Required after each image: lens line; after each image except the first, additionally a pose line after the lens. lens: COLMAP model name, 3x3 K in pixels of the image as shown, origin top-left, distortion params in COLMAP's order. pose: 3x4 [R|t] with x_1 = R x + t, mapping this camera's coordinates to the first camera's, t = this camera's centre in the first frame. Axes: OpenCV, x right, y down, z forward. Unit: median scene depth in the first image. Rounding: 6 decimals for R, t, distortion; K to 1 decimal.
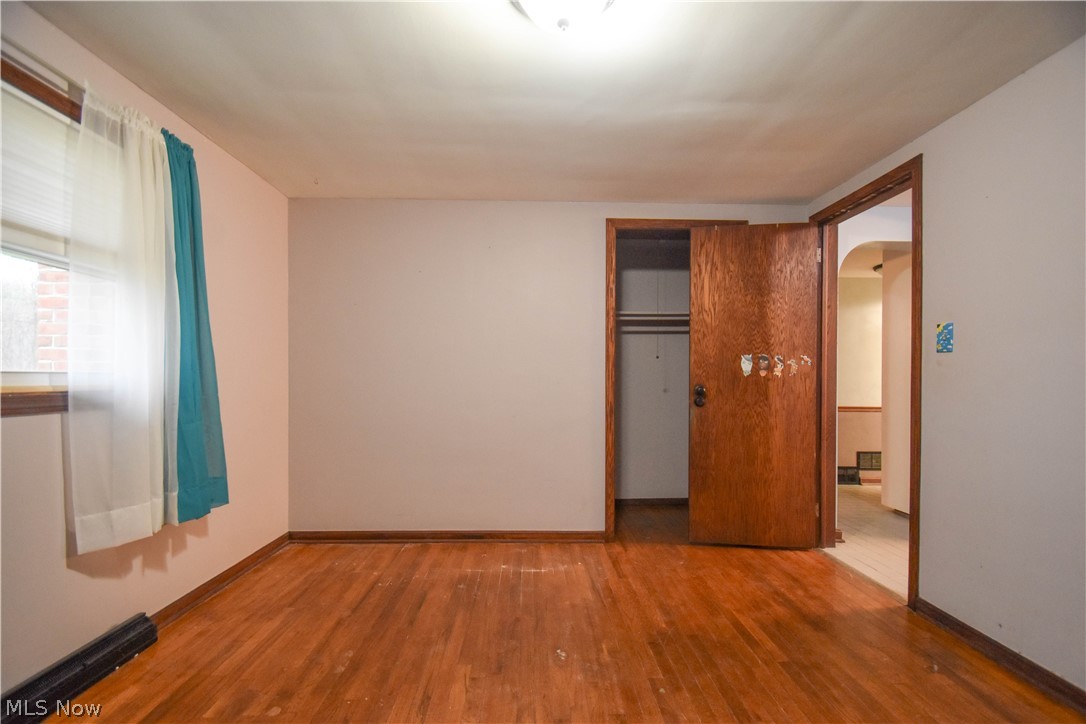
lens RADIAL K [[479.9, 0, 544.3], [0, 479.9, 380.6], [0, 0, 1]] dist [0.019289, -0.019789]
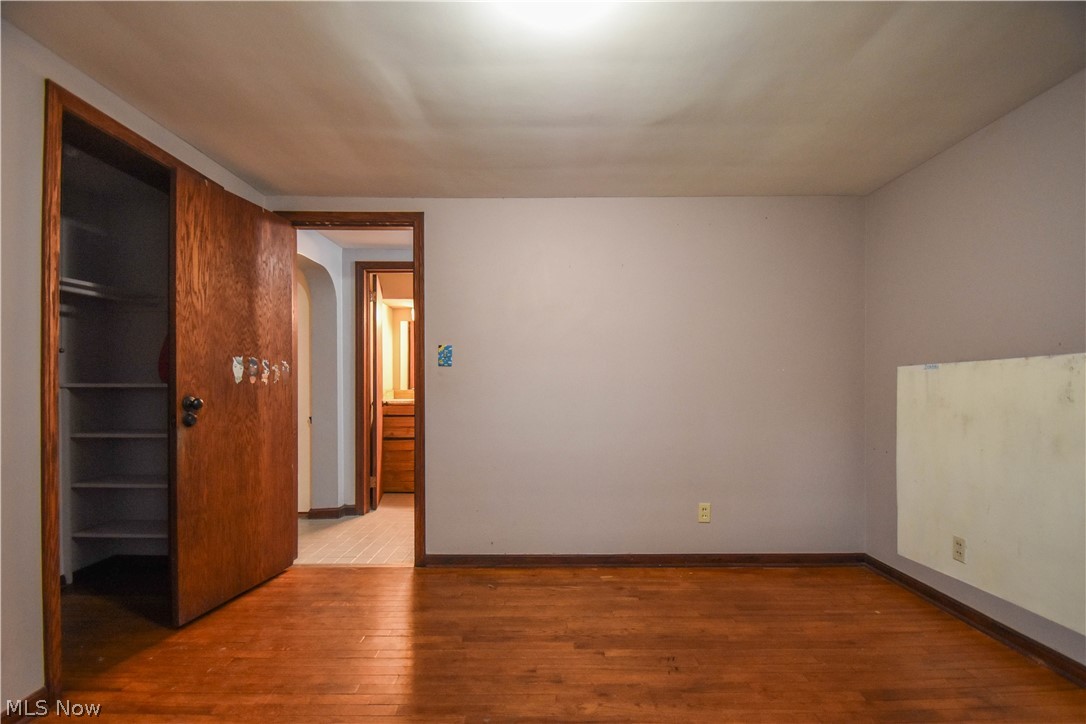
lens RADIAL K [[495.3, 0, 544.8], [0, 495.3, 380.8], [0, 0, 1]] dist [-0.015989, -0.000660]
pose [[0.012112, 0.003068, 0.999922, -0.396282], [0.006945, 0.999971, -0.003152, -0.007461], [-0.999903, 0.006983, 0.012091, 0.482313]]
